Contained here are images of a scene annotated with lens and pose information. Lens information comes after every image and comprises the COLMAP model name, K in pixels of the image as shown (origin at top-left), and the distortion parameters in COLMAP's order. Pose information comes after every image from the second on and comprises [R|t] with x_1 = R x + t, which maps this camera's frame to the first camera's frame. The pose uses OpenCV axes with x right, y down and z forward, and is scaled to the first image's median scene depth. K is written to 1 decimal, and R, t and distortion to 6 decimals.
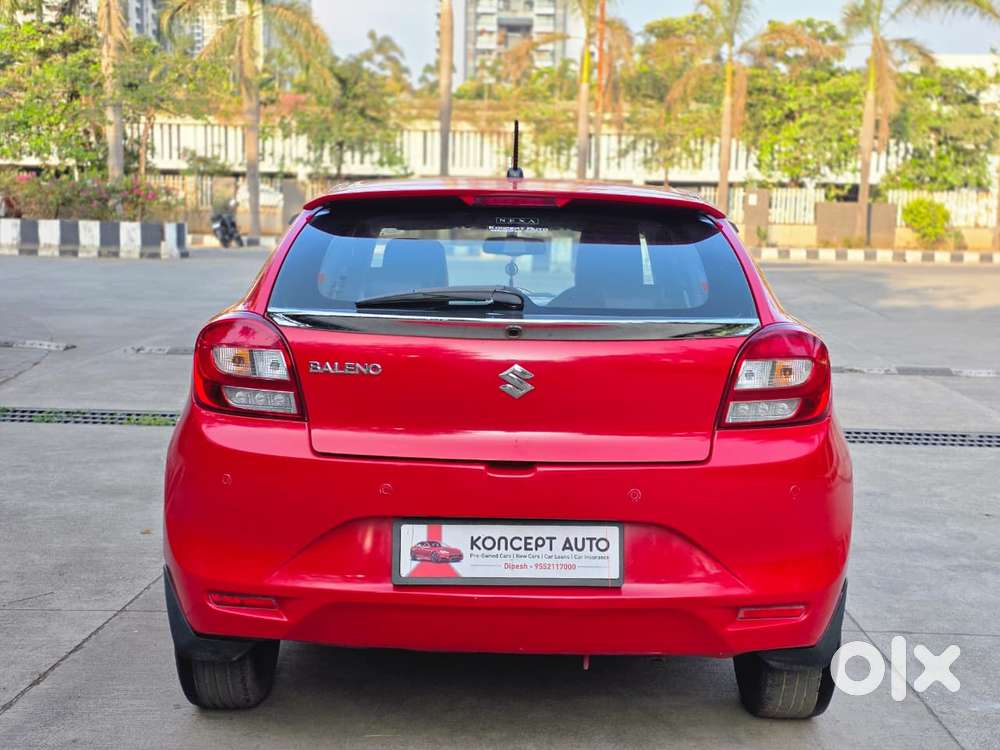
lens RADIAL K [[1319.5, 0, 501.2], [0, 1319.5, 345.2], [0, 0, 1]] dist [0.089434, -0.117819]
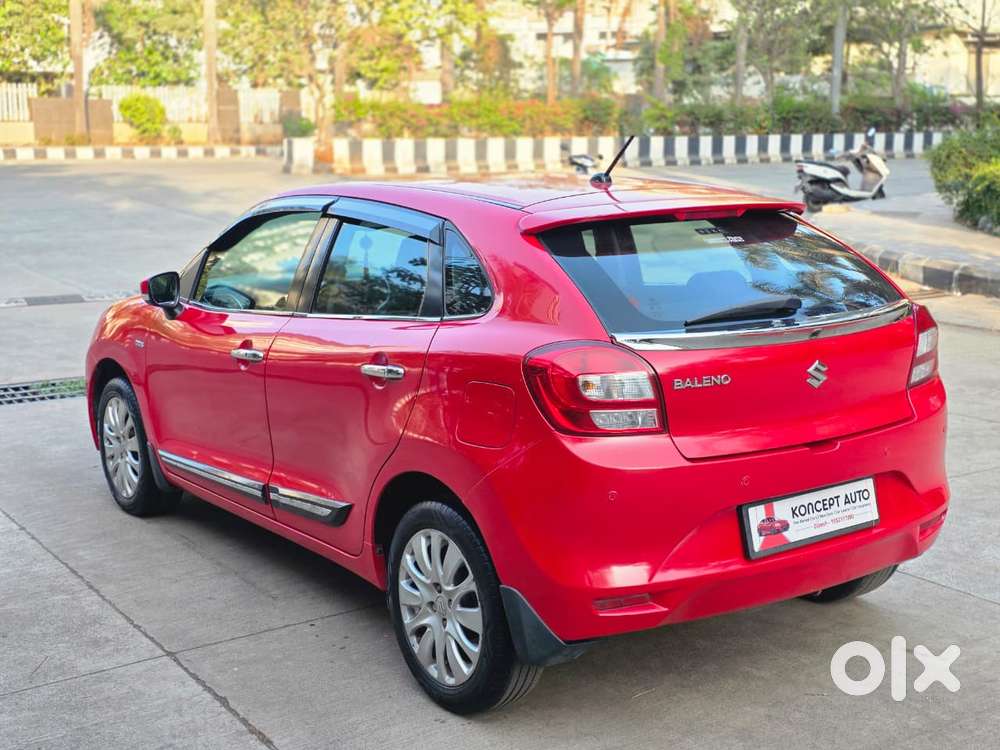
lens RADIAL K [[1319.5, 0, 501.2], [0, 1319.5, 345.2], [0, 0, 1]] dist [0.089434, -0.117819]
pose [[0.813296, -0.116183, 0.570132, -0.086418], [0.067822, 0.992112, 0.105426, -0.013908], [-0.577883, -0.047075, 0.814760, 0.017251]]
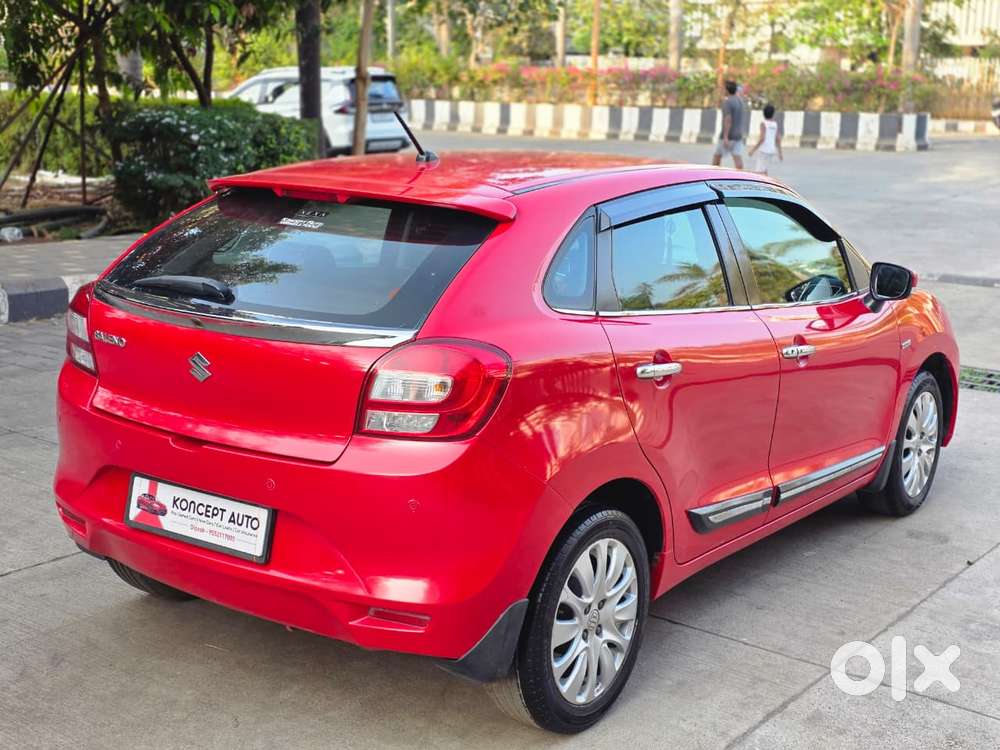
lens RADIAL K [[1305.8, 0, 519.1], [0, 1305.8, 372.5], [0, 0, 1]] dist [0.222489, -0.712156]
pose [[0.821964, 0.118797, -0.557013, 0.081123], [-0.057016, 0.990255, 0.127060, -0.011874], [0.566679, -0.072680, 0.820727, 0.022607]]
